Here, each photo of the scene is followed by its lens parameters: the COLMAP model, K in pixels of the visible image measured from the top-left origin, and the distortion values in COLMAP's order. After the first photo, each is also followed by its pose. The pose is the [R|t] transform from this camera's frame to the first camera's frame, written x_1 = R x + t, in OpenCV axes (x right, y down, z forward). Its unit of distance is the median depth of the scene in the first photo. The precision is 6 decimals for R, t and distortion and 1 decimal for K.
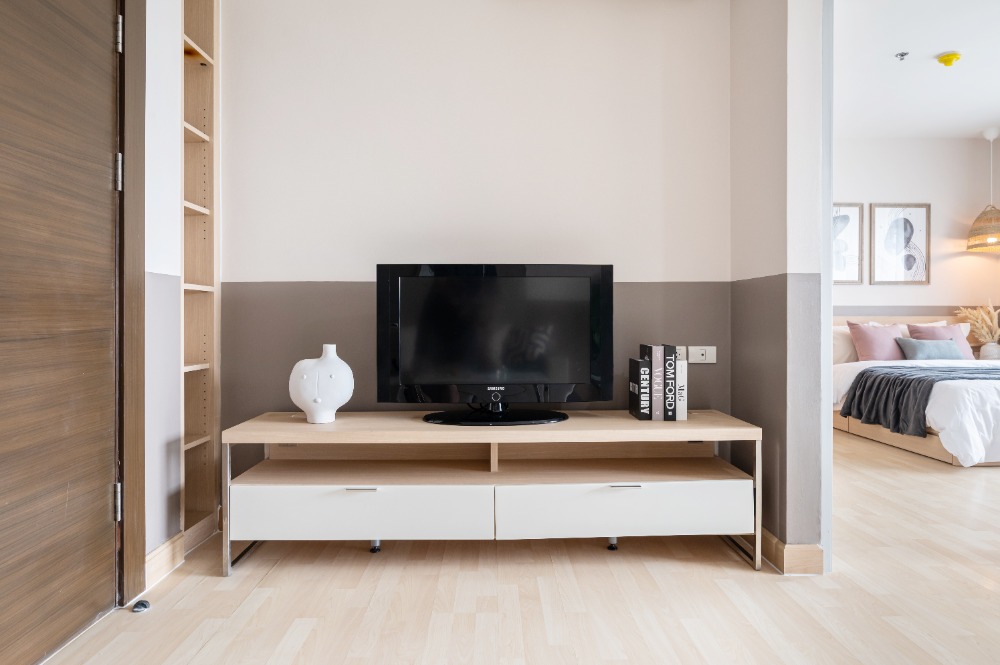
lens RADIAL K [[578.2, 0, 501.4], [0, 578.2, 325.2], [0, 0, 1]] dist [-0.000035, -0.001891]
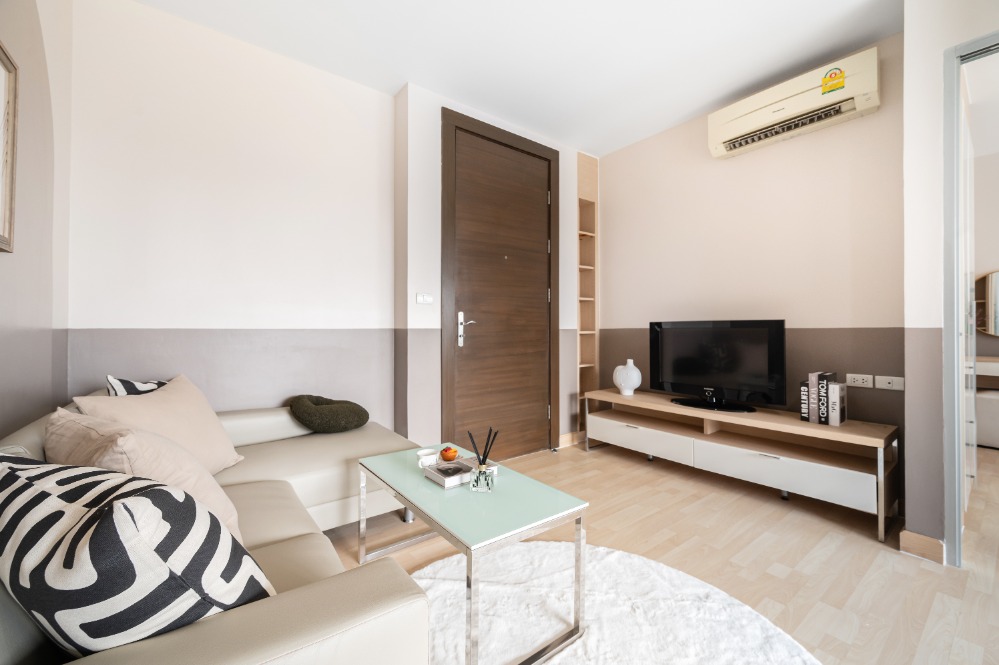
lens RADIAL K [[405.3, 0, 499.8], [0, 405.3, 329.3], [0, 0, 1]] dist [0.001683, 0.000056]
pose [[0.585768, -0.000813, -0.810478, 0.654471], [-0.003477, 0.999988, -0.003516, -0.073490], [0.810471, 0.004877, 0.585758, -0.290349]]
